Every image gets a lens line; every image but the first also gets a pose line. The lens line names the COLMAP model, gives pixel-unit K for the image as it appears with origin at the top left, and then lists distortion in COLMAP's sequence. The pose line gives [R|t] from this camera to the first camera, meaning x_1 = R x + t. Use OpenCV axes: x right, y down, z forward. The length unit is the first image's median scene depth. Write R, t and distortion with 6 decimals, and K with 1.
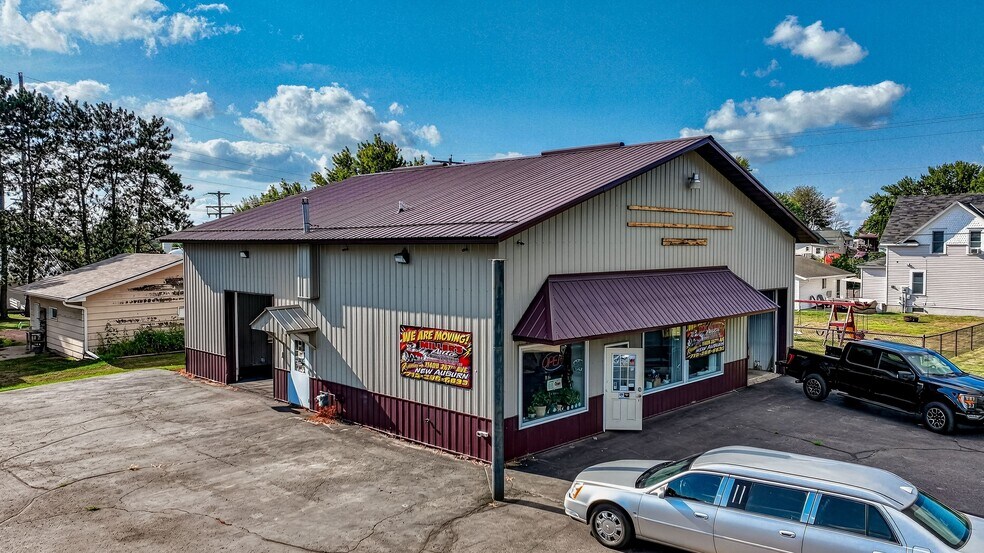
lens RADIAL K [[699.9, 0, 490.4], [0, 699.9, 294.9], [0, 0, 1]] dist [0.004319, 0.002025]
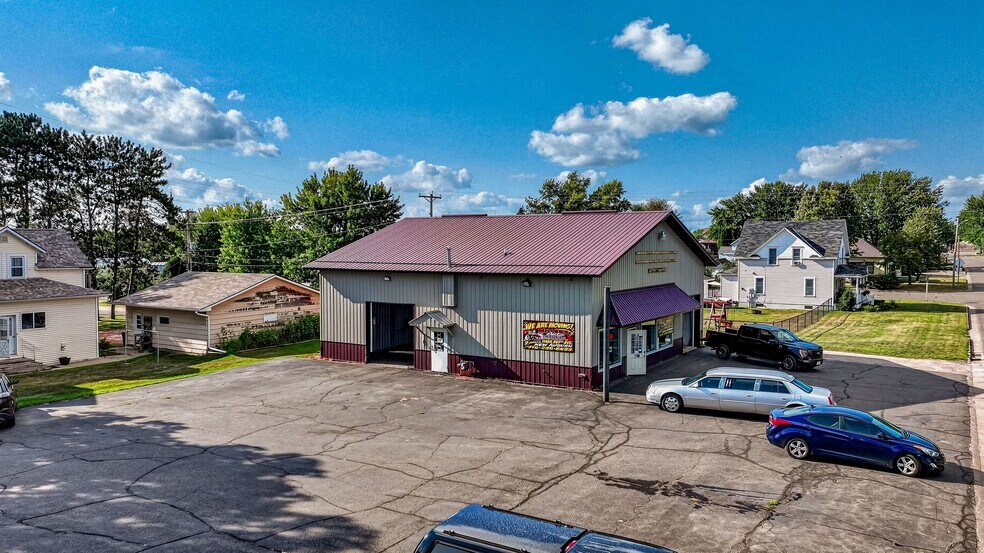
lens RADIAL K [[699.9, 0, 483.4], [0, 699.9, 304.4], [0, 0, 1]] dist [0.004319, 0.002025]
pose [[0.980899, -0.017775, 0.193702, -0.471405], [0.015255, 0.999779, 0.014492, -0.021052], [-0.193917, -0.011261, 0.980953, -0.610609]]
